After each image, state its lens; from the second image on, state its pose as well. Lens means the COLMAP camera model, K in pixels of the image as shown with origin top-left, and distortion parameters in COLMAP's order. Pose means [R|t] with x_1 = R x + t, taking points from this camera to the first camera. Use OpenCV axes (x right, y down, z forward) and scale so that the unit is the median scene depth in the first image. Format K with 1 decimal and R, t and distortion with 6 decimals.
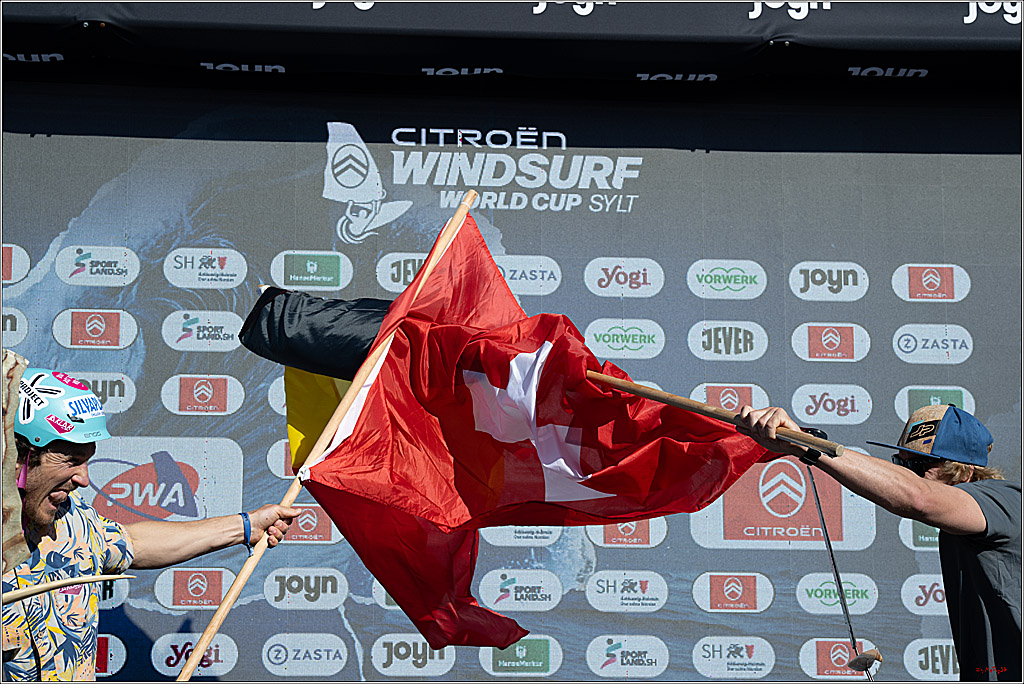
lens RADIAL K [[2389.6, 0, 529.2], [0, 2389.6, 351.3], [0, 0, 1]] dist [0.205835, 0.000000]
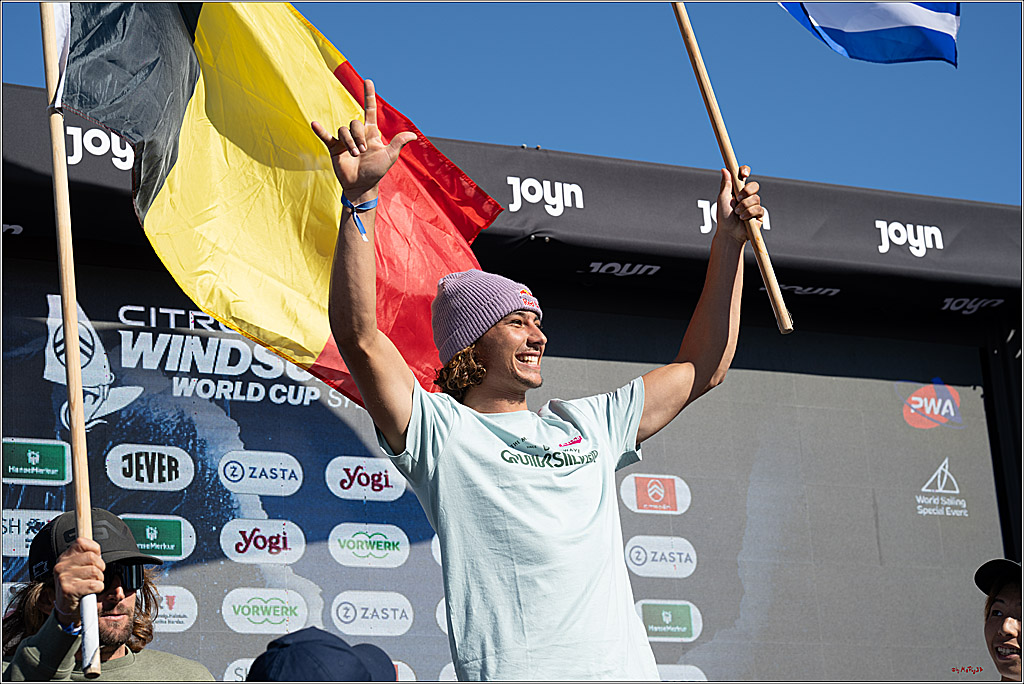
lens RADIAL K [[2389.6, 0, 515.7], [0, 2389.6, 339.6], [0, 0, 1]] dist [0.205835, 0.000000]
pose [[0.925614, 0.048000, 0.375412, -0.256771], [-0.002351, 0.992635, -0.121121, 0.027573], [-0.378461, 0.111229, 0.918910, 0.124543]]
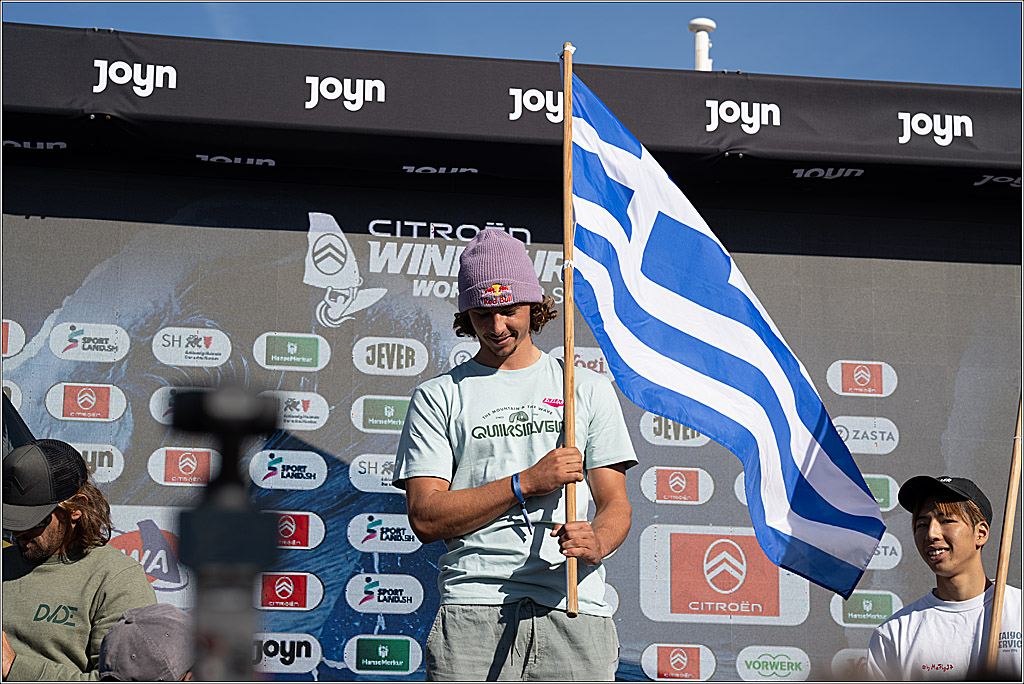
lens RADIAL K [[2389.6, 0, 527.1], [0, 2389.6, 348.8], [0, 0, 1]] dist [0.205835, 0.000000]
pose [[0.996205, 0.028205, 0.082335, -0.073680], [-0.026406, 0.999390, -0.022856, -0.013349], [-0.082930, 0.020596, 0.996343, -0.066213]]
